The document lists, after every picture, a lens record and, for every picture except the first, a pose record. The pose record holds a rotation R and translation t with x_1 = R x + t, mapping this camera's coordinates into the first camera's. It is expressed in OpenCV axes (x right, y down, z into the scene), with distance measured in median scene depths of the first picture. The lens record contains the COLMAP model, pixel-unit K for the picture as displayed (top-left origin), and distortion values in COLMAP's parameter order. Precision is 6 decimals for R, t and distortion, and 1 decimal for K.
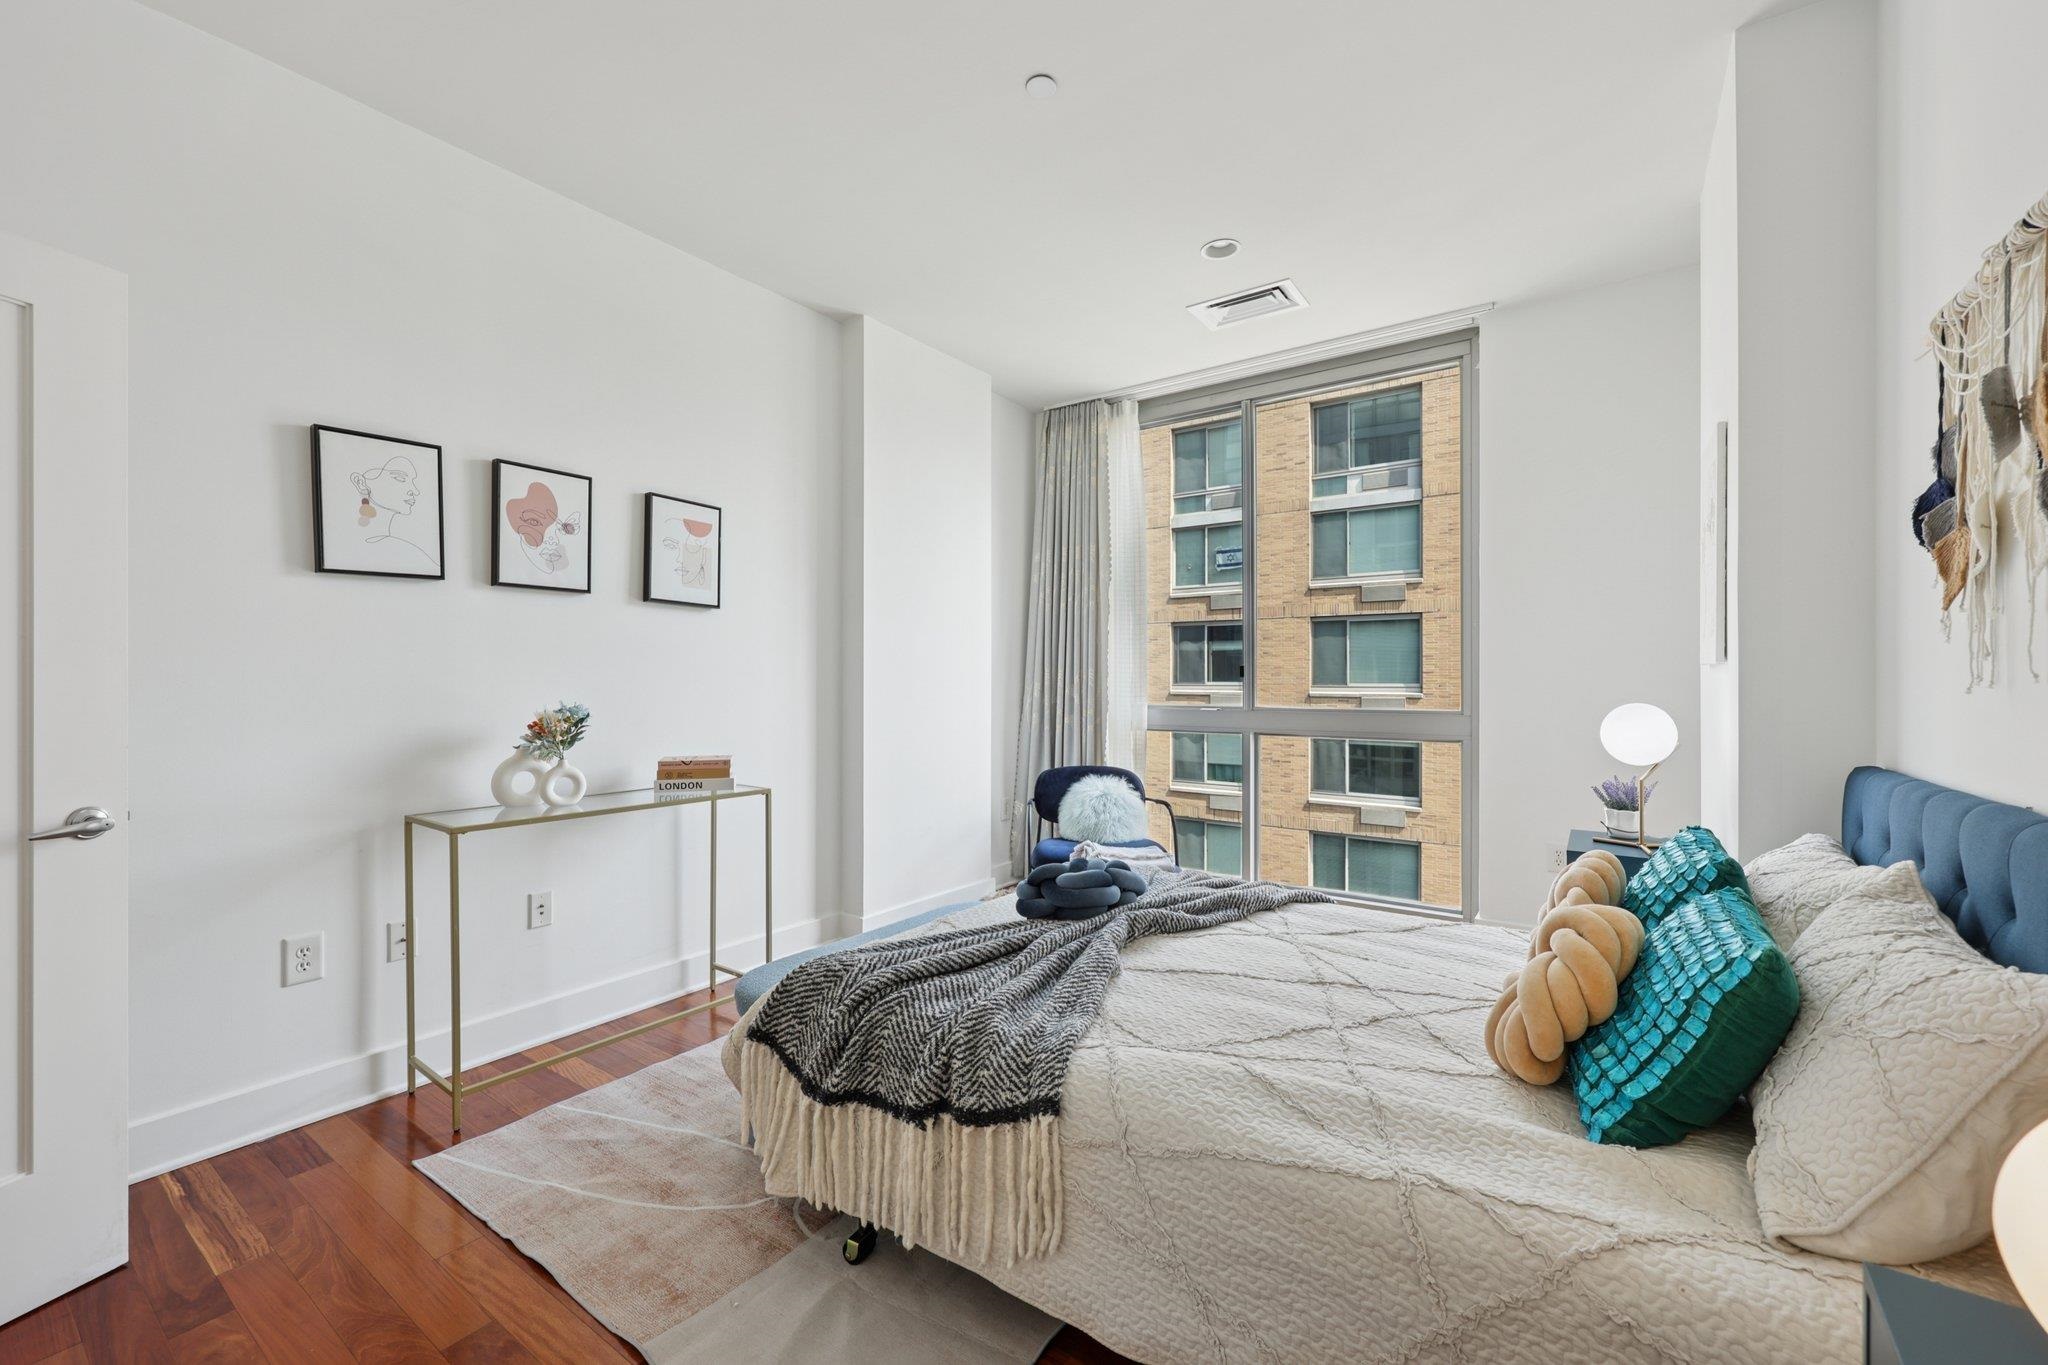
lens RADIAL K [[813.5, 0, 1028.1], [0, 813.5, 717.7], [0, 0, 1]] dist [-0.000003, 0.000043]
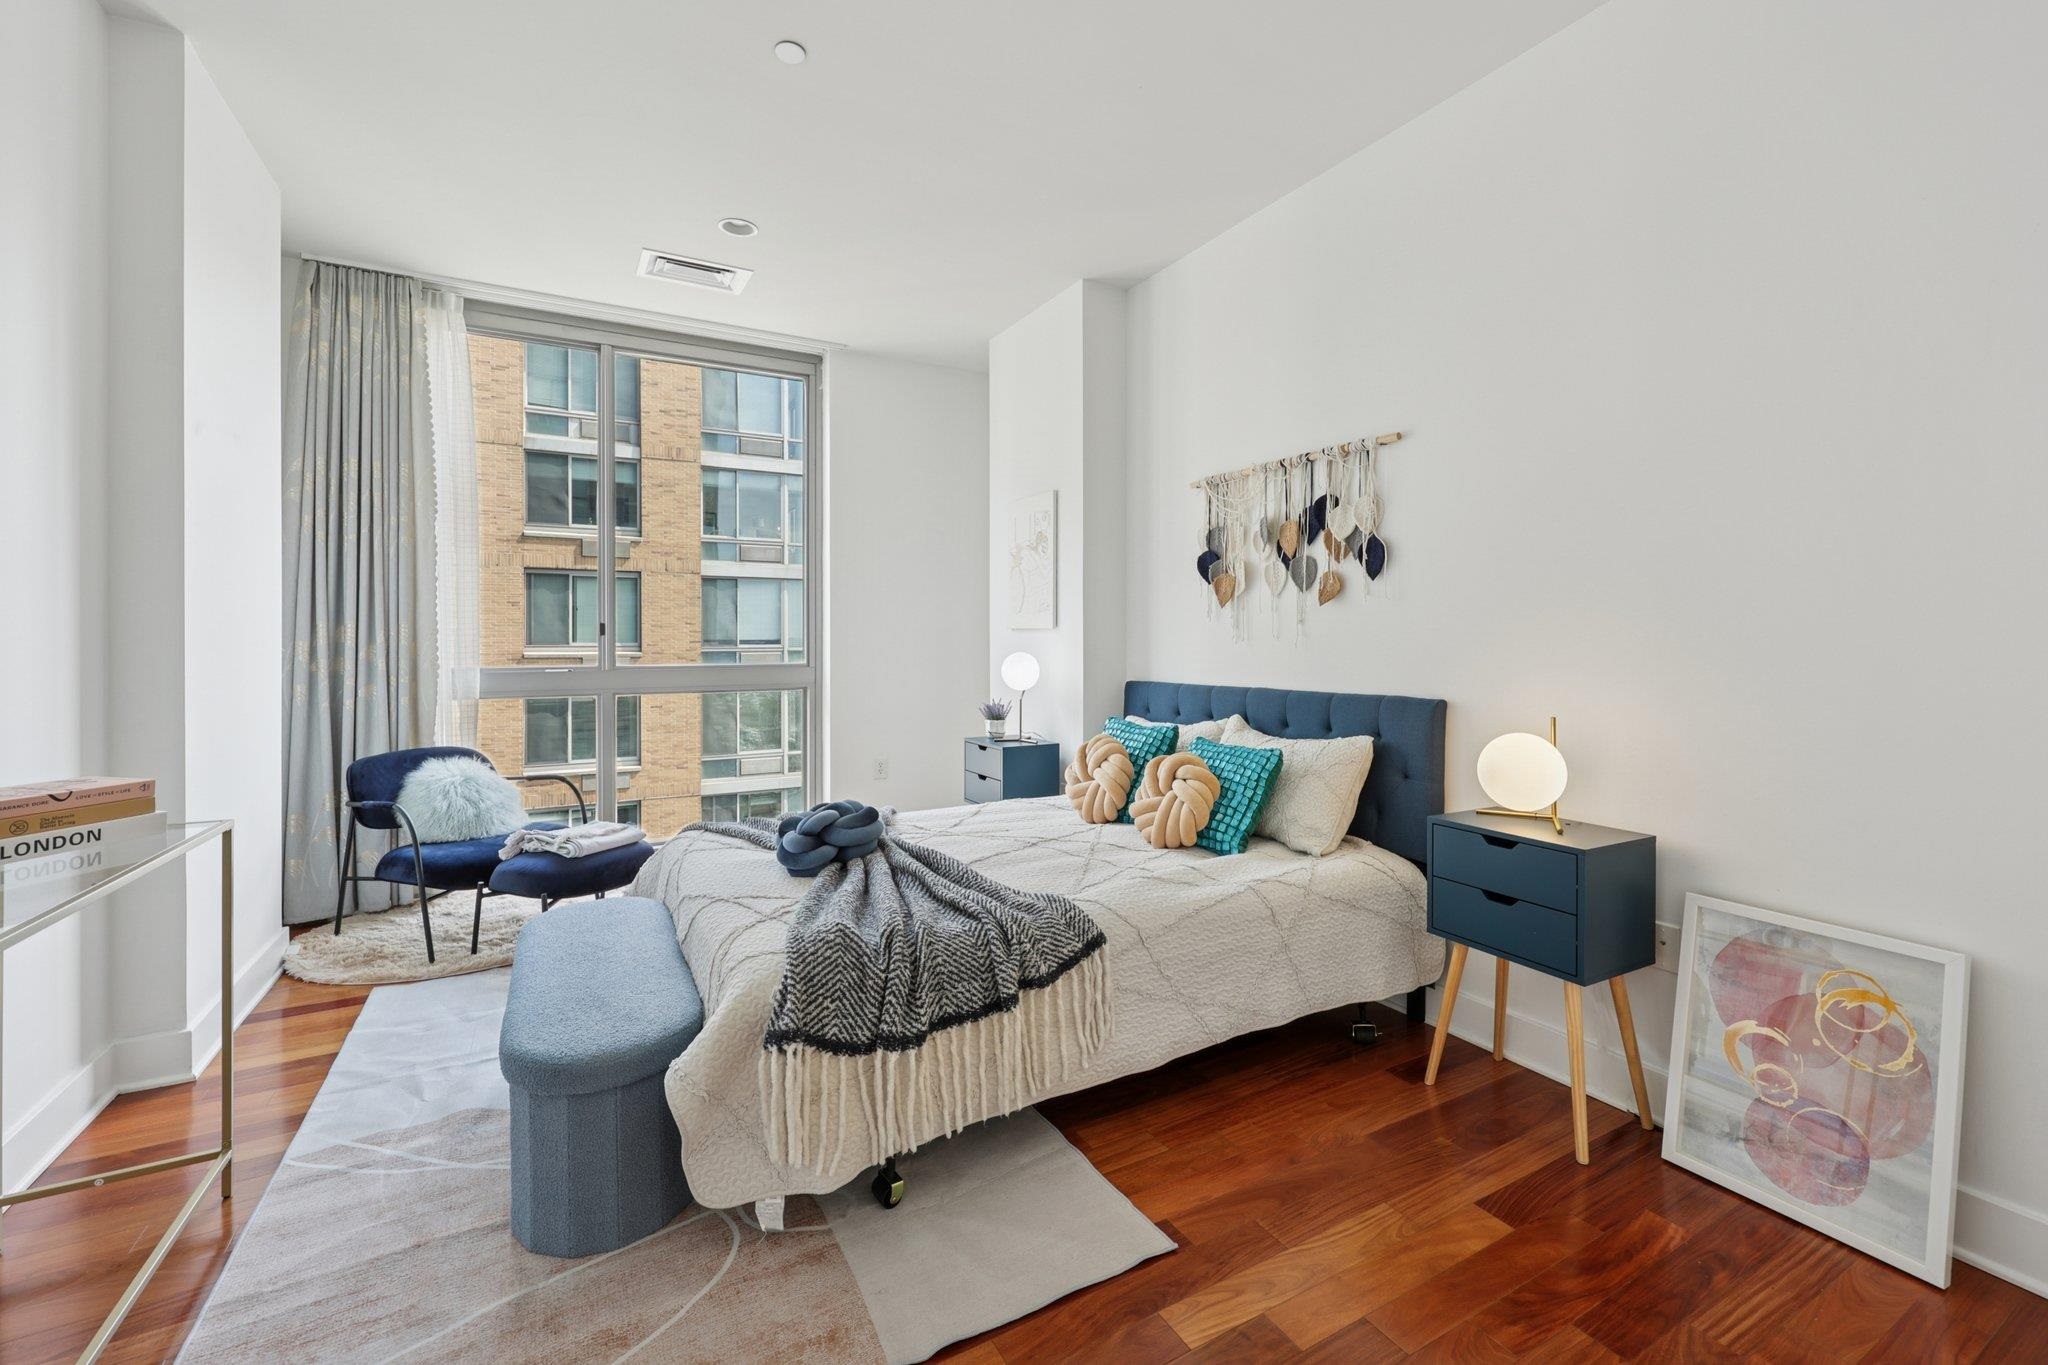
lens RADIAL K [[850.5, 0, 1017.5], [0, 850.5, 643.5], [0, 0, 1]] dist [0.000149, 0.000073]
pose [[0.441381, -0.007077, 0.897292, -0.437877], [0.039362, 0.999159, -0.011481, -0.008248], [-0.896456, 0.040387, 0.441288, 0.144904]]
